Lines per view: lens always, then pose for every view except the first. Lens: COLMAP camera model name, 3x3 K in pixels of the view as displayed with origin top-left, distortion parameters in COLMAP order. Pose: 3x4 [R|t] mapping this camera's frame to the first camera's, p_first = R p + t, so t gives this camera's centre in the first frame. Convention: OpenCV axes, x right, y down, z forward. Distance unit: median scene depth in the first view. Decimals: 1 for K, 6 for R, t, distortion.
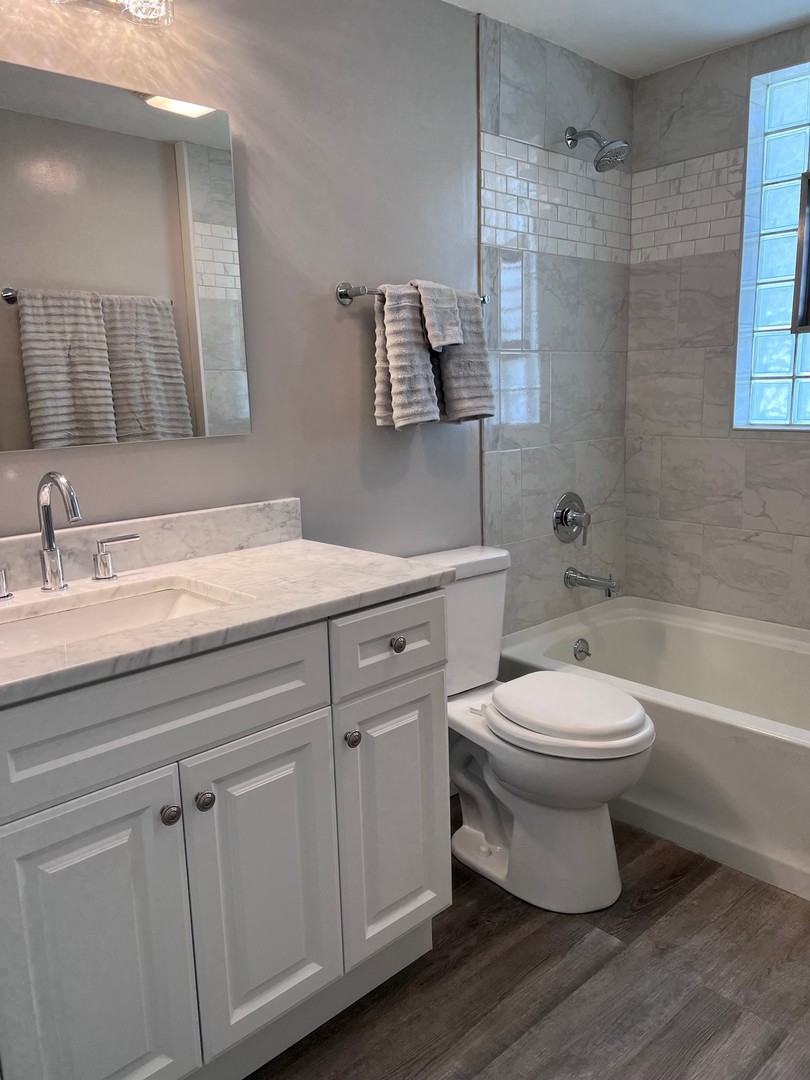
lens RADIAL K [[813.9, 0, 395.8], [0, 813.9, 530.7], [0, 0, 1]] dist [0.055966, -0.060654]
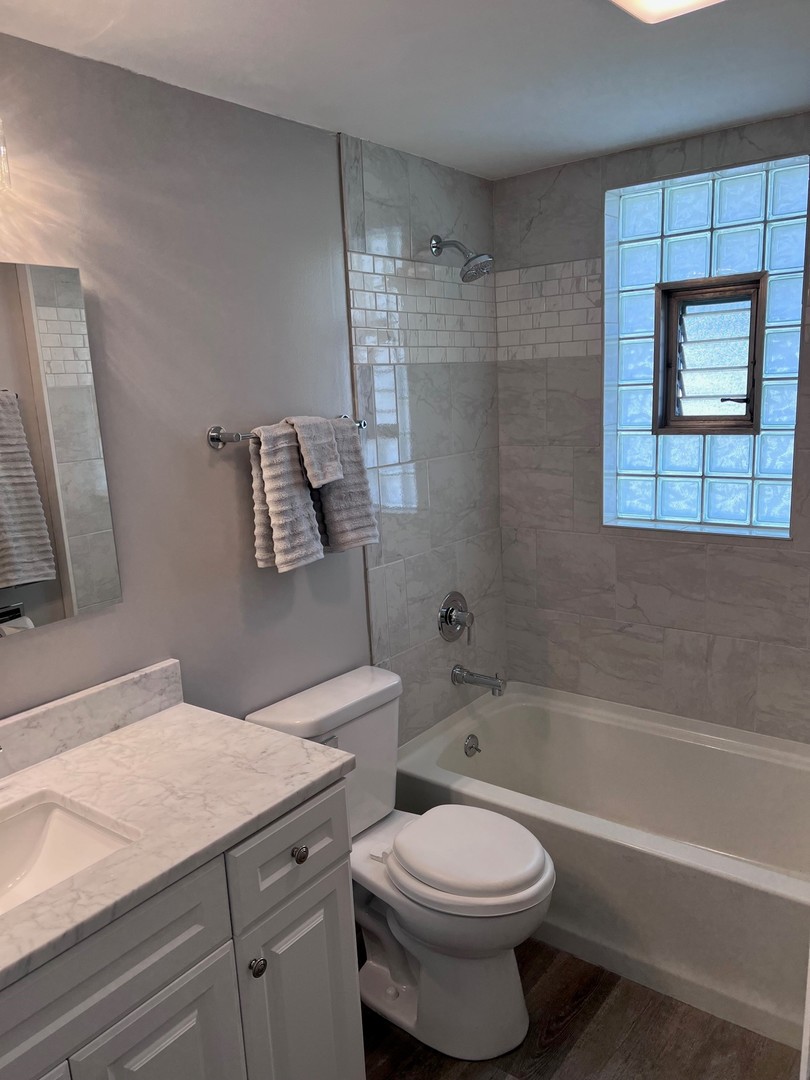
lens RADIAL K [[813.9, 0, 394.1], [0, 813.9, 549.0], [0, 0, 1]] dist [0.055966, -0.060654]
pose [[0.986253, -0.053942, 0.156189, -0.012032], [0.052370, 0.998527, 0.014160, -0.135778], [-0.156723, -0.005786, 0.987626, 0.028809]]
